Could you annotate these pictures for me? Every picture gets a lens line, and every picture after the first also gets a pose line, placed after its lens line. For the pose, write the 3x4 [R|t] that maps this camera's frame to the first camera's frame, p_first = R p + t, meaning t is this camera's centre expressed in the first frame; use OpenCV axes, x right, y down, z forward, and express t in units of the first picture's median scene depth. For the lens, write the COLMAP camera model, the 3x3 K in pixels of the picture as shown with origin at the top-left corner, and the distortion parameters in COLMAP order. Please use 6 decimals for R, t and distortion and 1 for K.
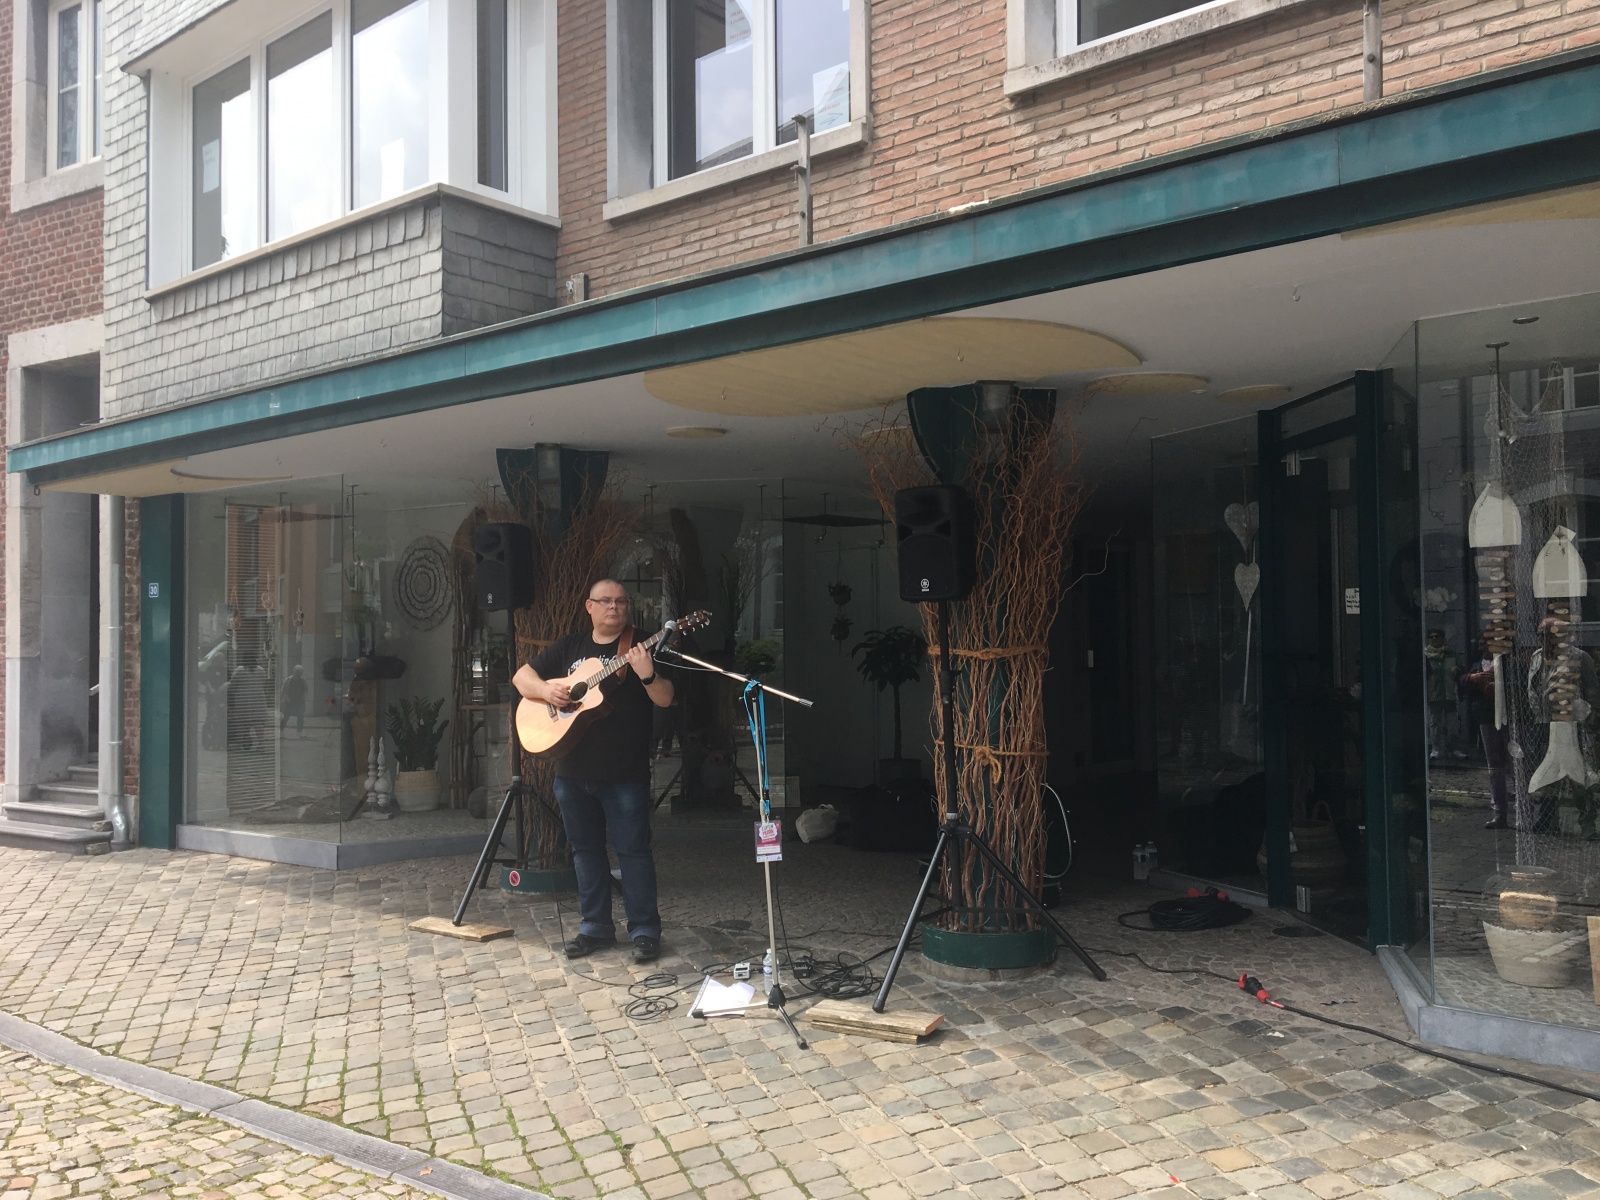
lens RADIAL K [[1342.1, 0, 813.4], [0, 1342.1, 594.8], [0, 0, 1]] dist [0.078147, -0.104374]
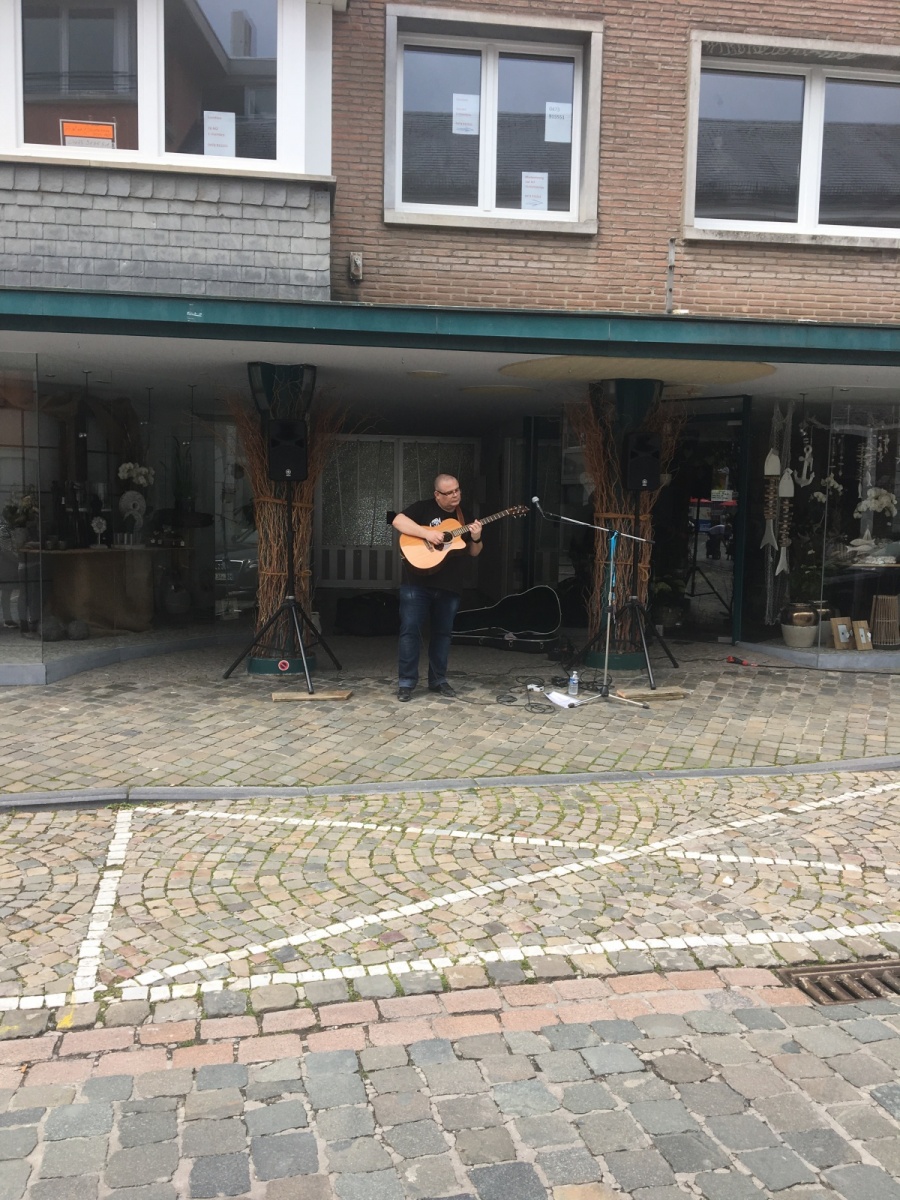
lens RADIAL K [[1006.6, 0, 443.6], [0, 1006.6, 595.6], [0, 0, 1]] dist [0.078147, -0.104374]
pose [[0.672937, -0.044993, 0.738331, -1.063153], [-0.047063, 0.993522, 0.103439, 0.015842], [-0.738202, -0.104356, 0.666460, 0.176004]]
